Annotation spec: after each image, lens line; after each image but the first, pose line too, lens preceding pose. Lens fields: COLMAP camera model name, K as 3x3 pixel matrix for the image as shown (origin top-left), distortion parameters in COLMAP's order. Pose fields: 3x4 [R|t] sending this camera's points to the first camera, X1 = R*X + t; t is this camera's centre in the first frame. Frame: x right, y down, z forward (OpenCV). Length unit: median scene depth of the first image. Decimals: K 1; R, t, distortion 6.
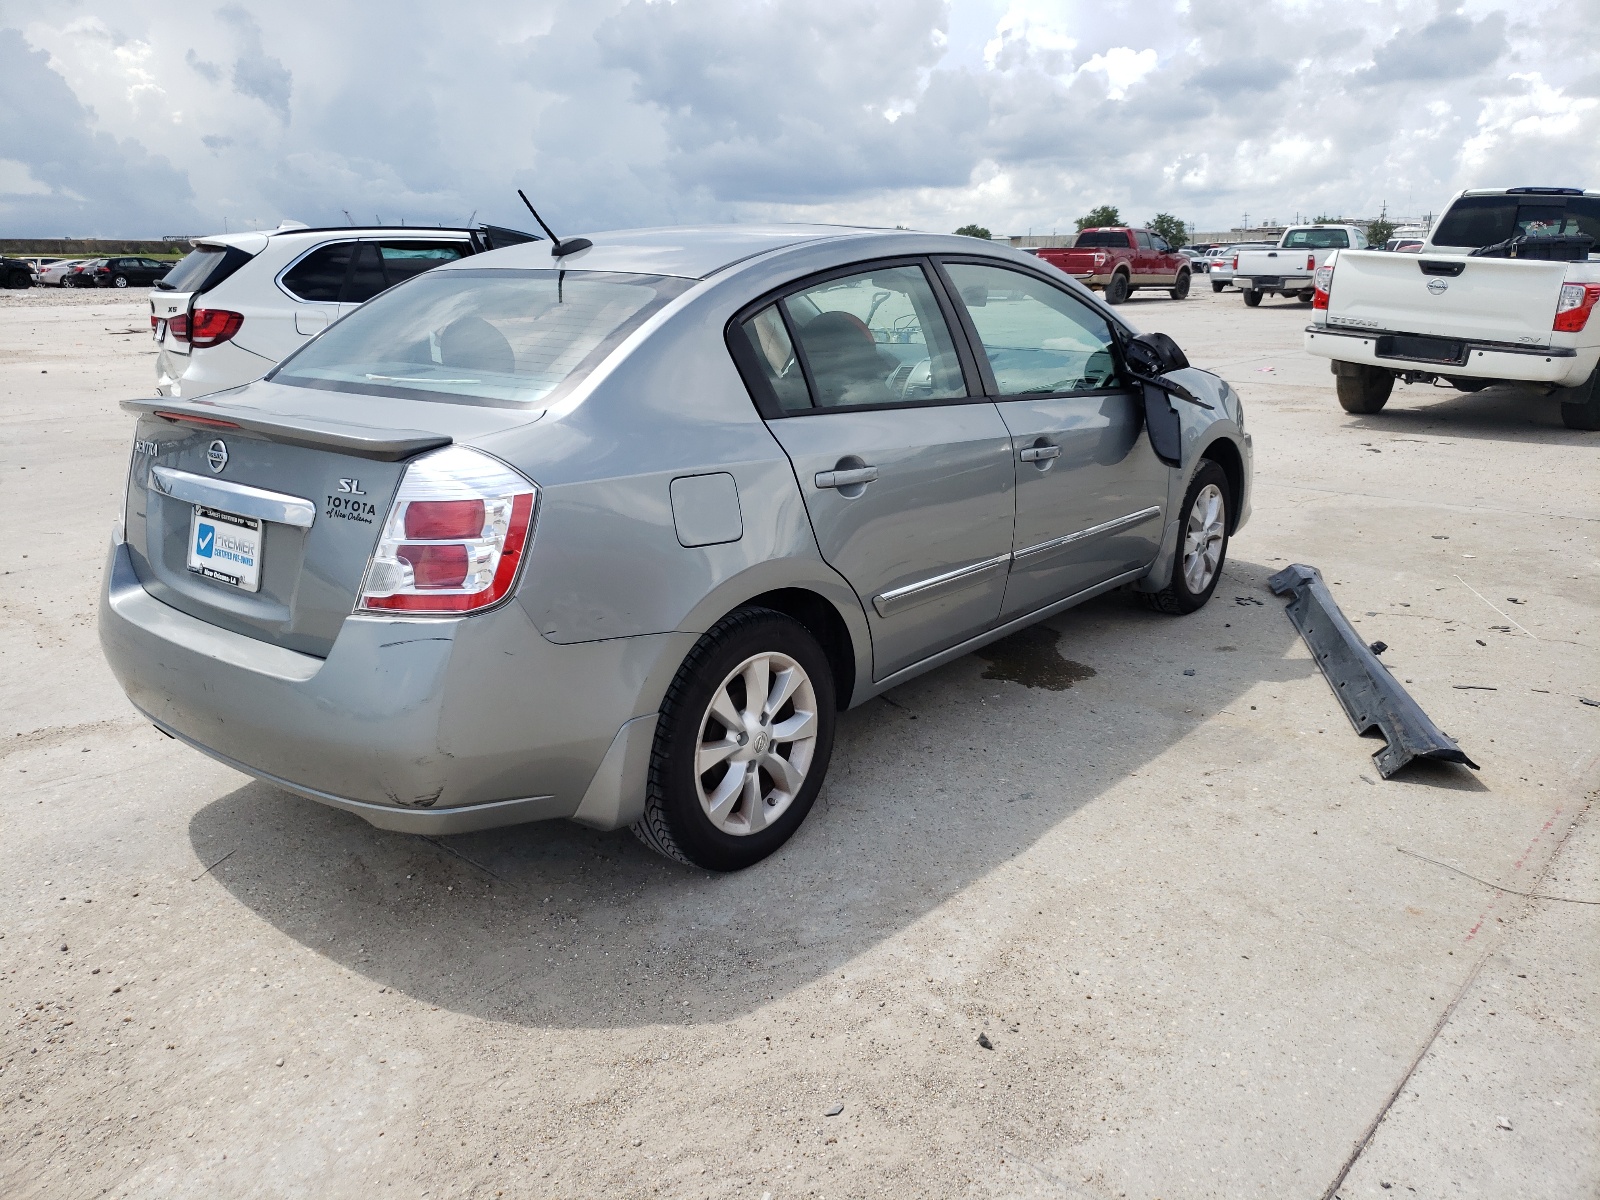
lens RADIAL K [[1266.6, 0, 808.0], [0, 1266.6, 597.6], [0, 0, 1]] dist [0.041105, -0.035938]
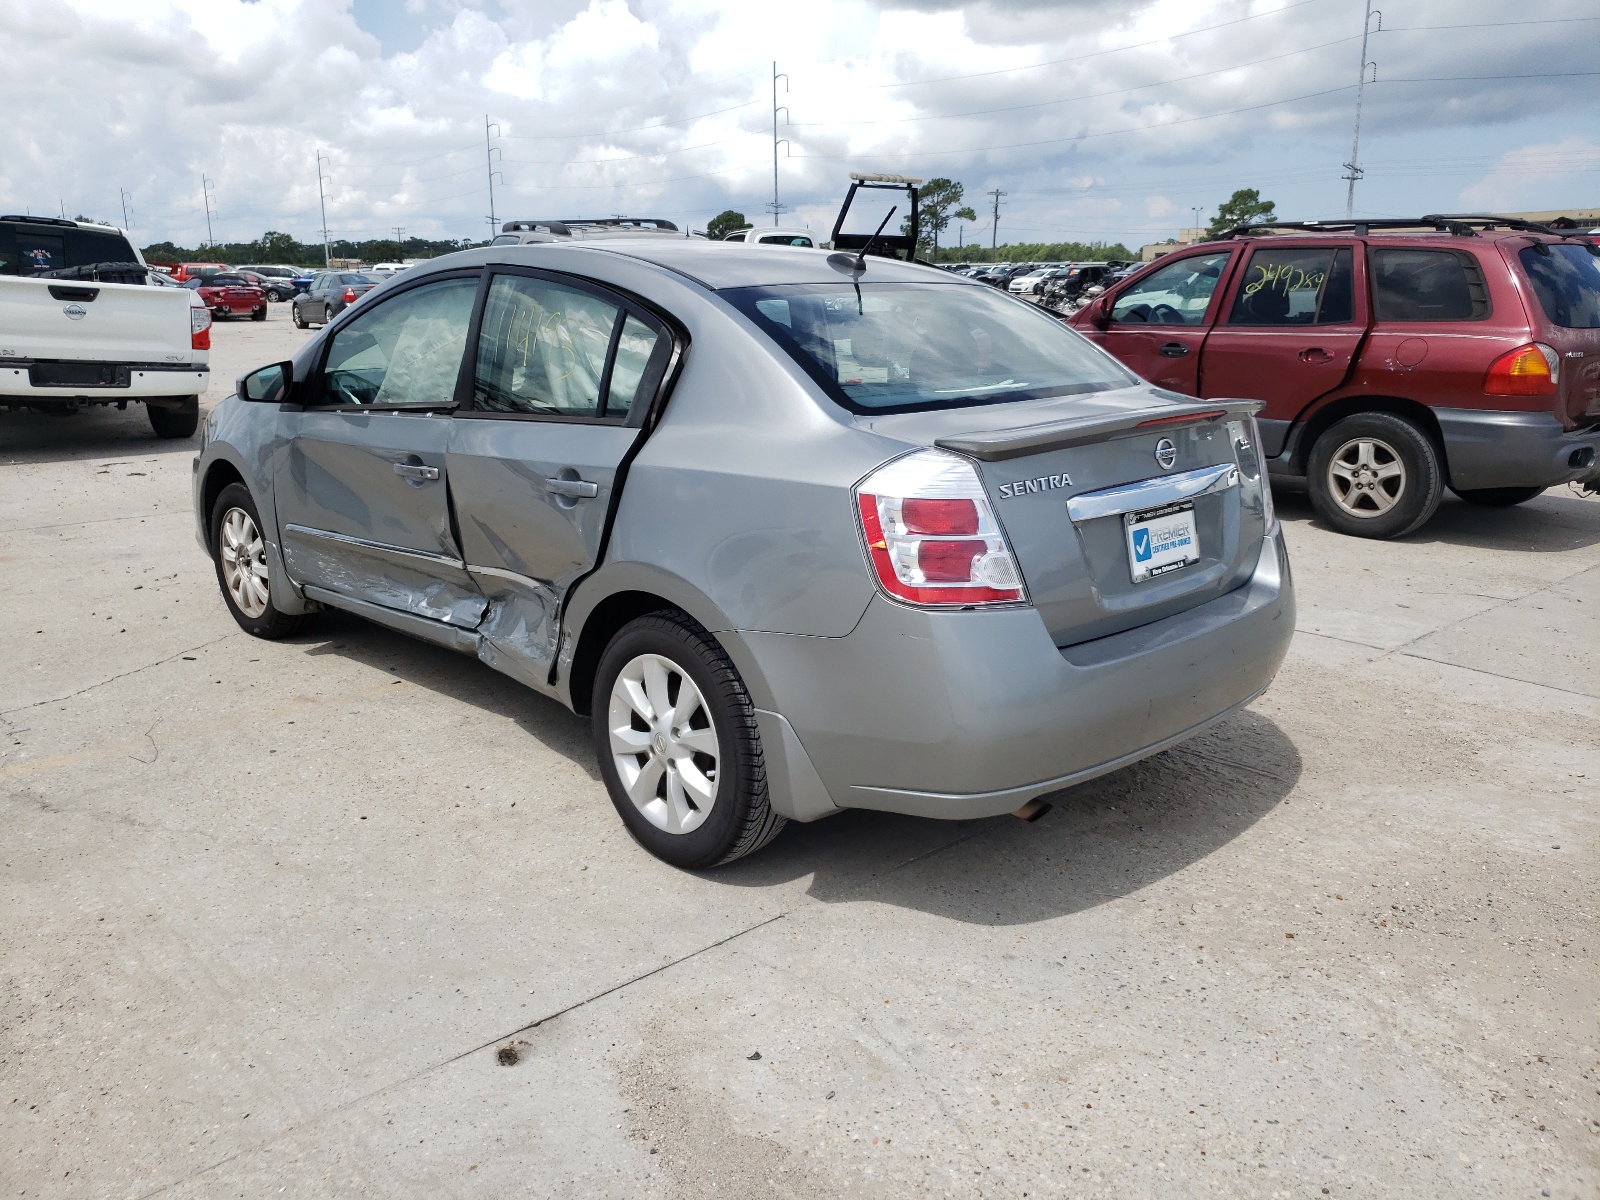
lens RADIAL K [[1266.6, 0, 791.1], [0, 1266.6, 597.3], [0, 0, 1]] dist [0.041105, -0.035938]
pose [[0.095130, -0.232543, 0.967923, -1.395814], [0.256983, 0.945111, 0.201805, -0.263785], [-0.961722, 0.229542, 0.149668, 1.058850]]
